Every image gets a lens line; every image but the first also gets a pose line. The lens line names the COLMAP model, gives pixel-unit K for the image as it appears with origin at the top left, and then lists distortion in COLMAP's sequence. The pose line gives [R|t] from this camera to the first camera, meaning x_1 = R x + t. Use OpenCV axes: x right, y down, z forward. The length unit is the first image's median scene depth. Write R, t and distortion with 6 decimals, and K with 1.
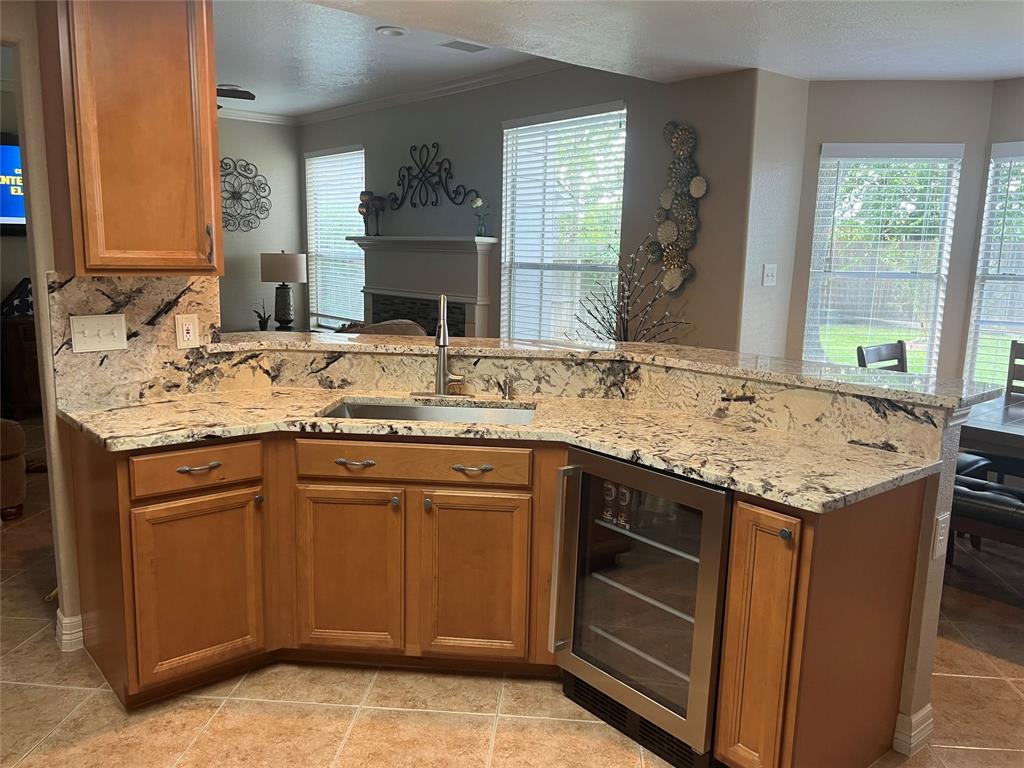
lens RADIAL K [[809.9, 0, 512.0], [0, 809.9, 384.0], [0, 0, 1]] dist [0.004603, 0.005709]
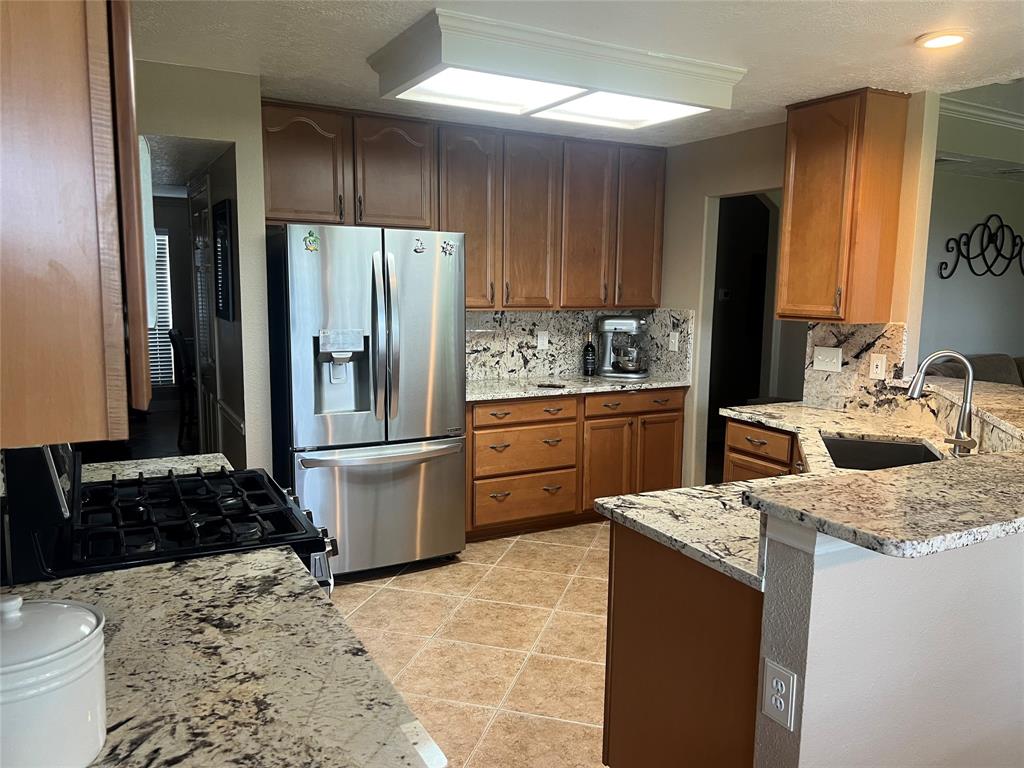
lens RADIAL K [[763.5, 0, 510.0], [0, 763.5, 391.3], [0, 0, 1]] dist [0.051612, -0.072327]
pose [[-0.213616, 0.112532, -0.970415, 0.983012], [-0.179962, 0.971811, 0.152308, -0.111725], [0.960199, 0.207174, -0.187343, 0.678538]]
